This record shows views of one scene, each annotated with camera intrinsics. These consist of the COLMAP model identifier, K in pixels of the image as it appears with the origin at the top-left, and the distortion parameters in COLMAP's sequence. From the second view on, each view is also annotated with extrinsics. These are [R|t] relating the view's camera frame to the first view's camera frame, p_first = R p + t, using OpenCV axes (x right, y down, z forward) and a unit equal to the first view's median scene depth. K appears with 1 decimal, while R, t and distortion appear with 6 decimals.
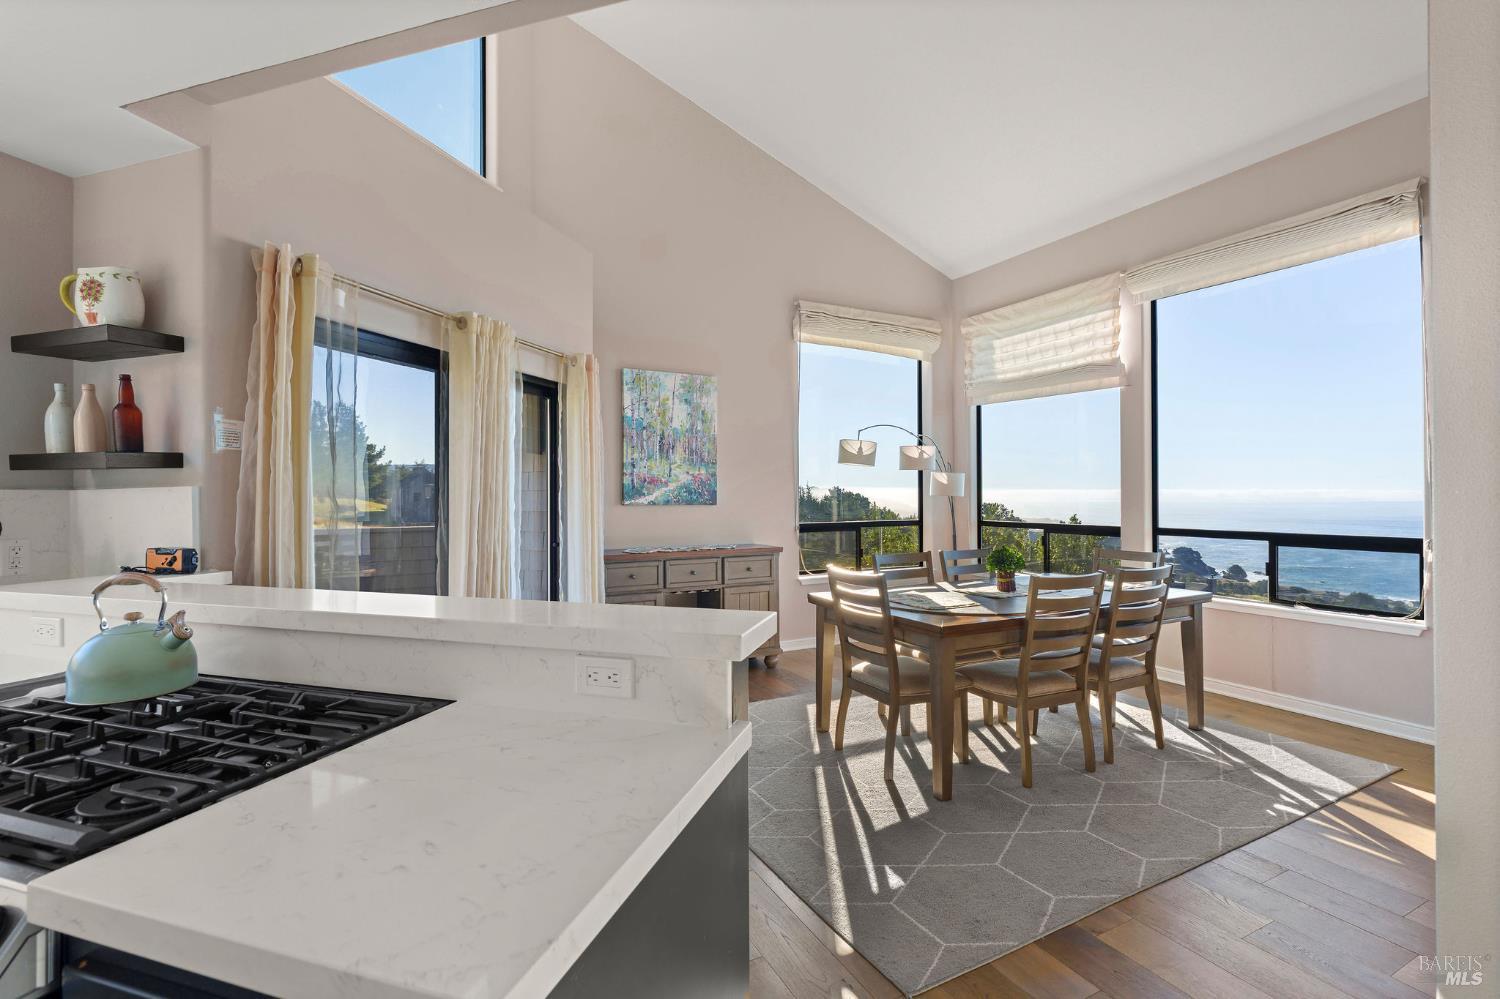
lens RADIAL K [[689.5, 0, 745.0], [0, 689.5, 494.7], [0, 0, 1]] dist [-0.003143, 0.001006]
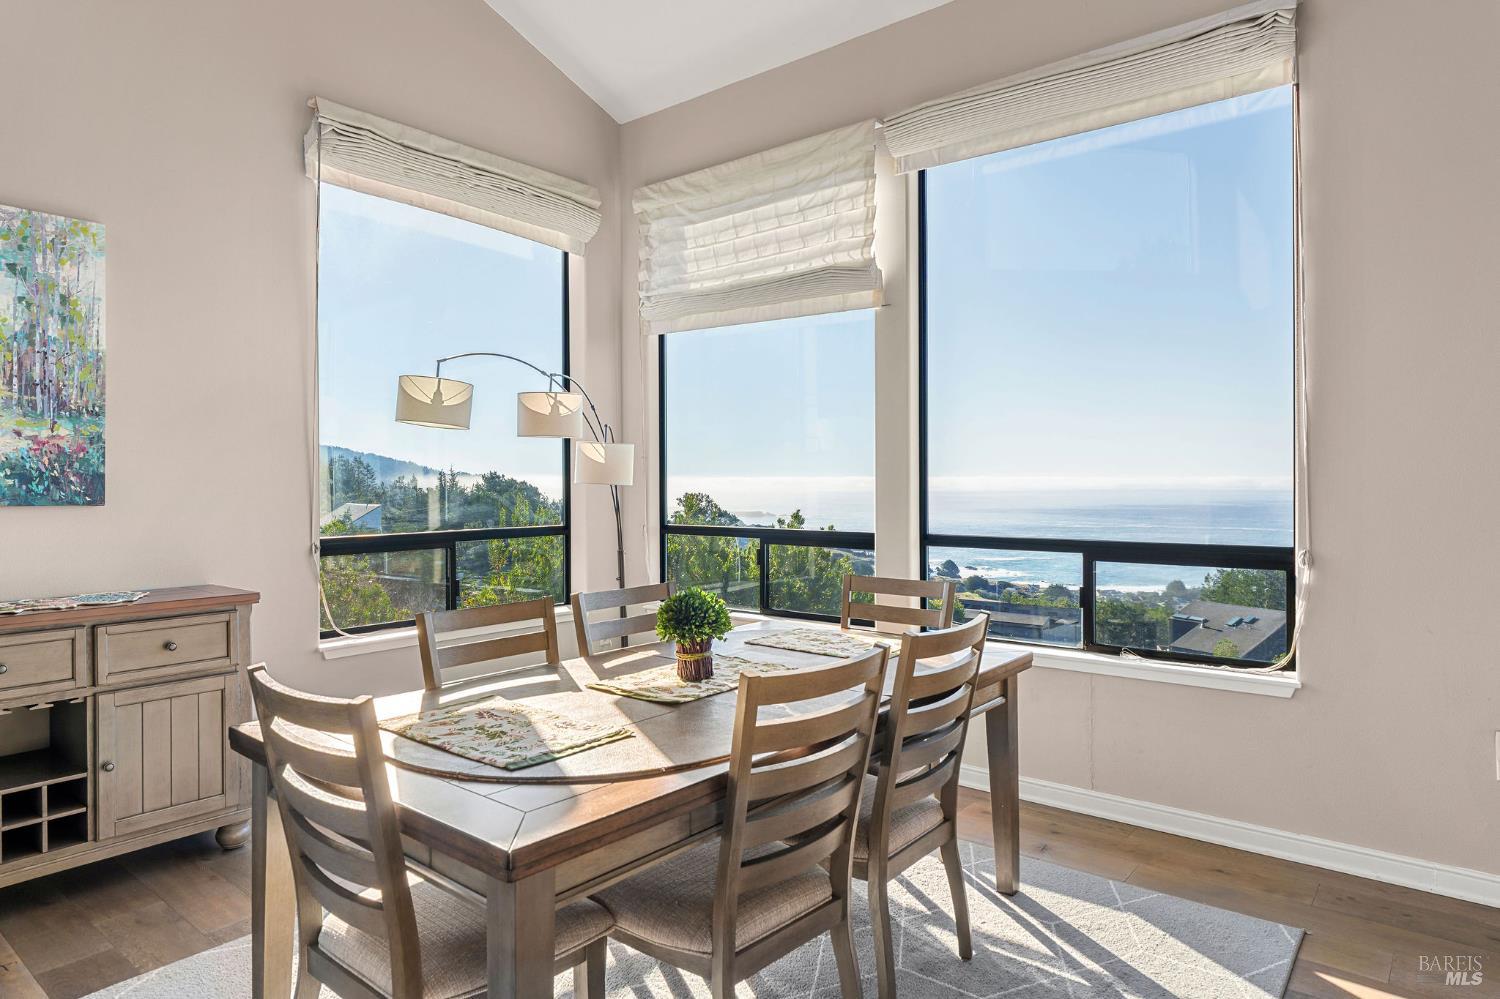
lens RADIAL K [[875.9, 0, 751.8], [0, 875.9, 480.6], [0, 0, 1]] dist [-0.004198, -0.000485]
pose [[0.918983, 0.000208, 0.394297, 0.126621], [0.001018, 0.999995, -0.002898, 0.000734], [-0.394296, 0.003065, 0.918978, 0.305493]]
